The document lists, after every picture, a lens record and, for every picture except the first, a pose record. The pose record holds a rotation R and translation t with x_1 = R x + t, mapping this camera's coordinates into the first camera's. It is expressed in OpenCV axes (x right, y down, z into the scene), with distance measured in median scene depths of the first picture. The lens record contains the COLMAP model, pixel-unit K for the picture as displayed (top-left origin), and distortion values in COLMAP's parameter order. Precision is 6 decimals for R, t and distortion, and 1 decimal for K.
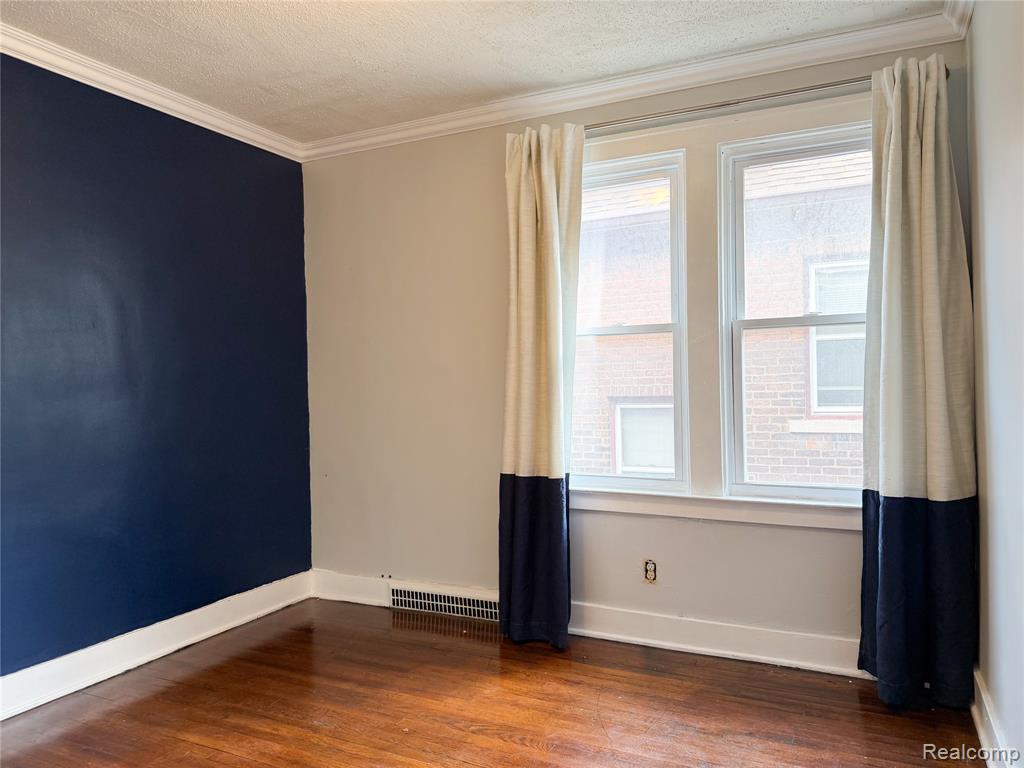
lens RADIAL K [[754.6, 0, 526.3], [0, 754.6, 386.9], [0, 0, 1]] dist [0.023617, -0.045696]
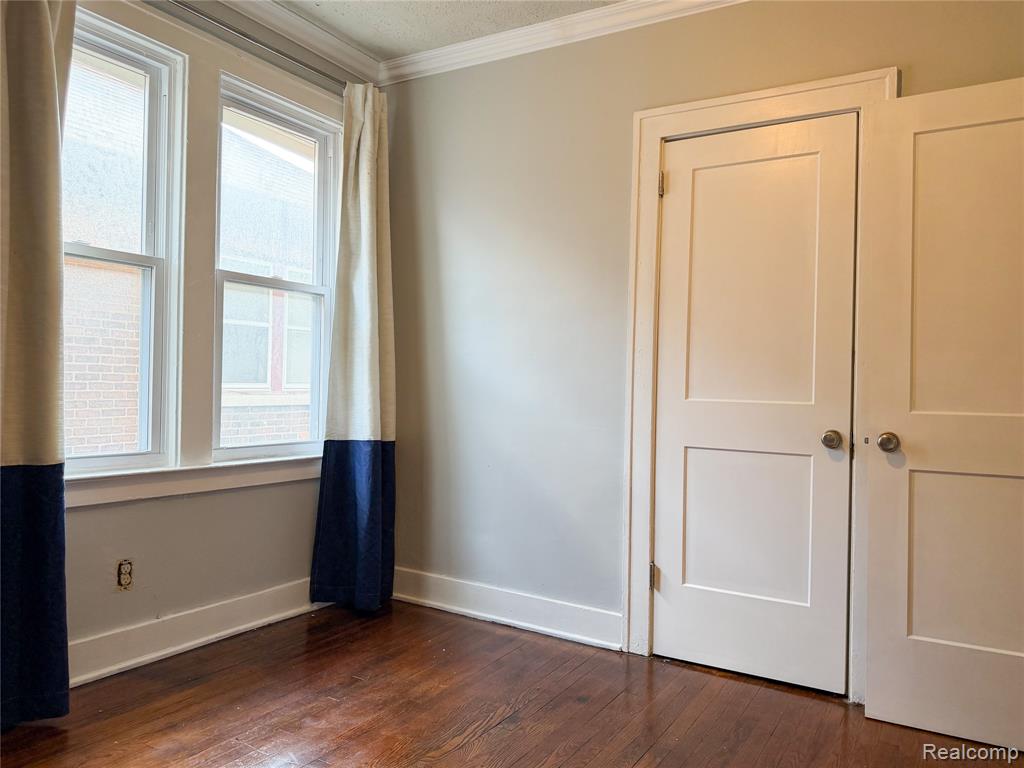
lens RADIAL K [[754.6, 0, 526.3], [0, 754.6, 386.9], [0, 0, 1]] dist [0.023617, -0.045696]
pose [[0.107569, 0.003487, 0.994191, -0.605117], [-0.018158, 0.999834, -0.001542, 0.049219], [-0.994032, -0.017887, 0.107615, 0.549251]]
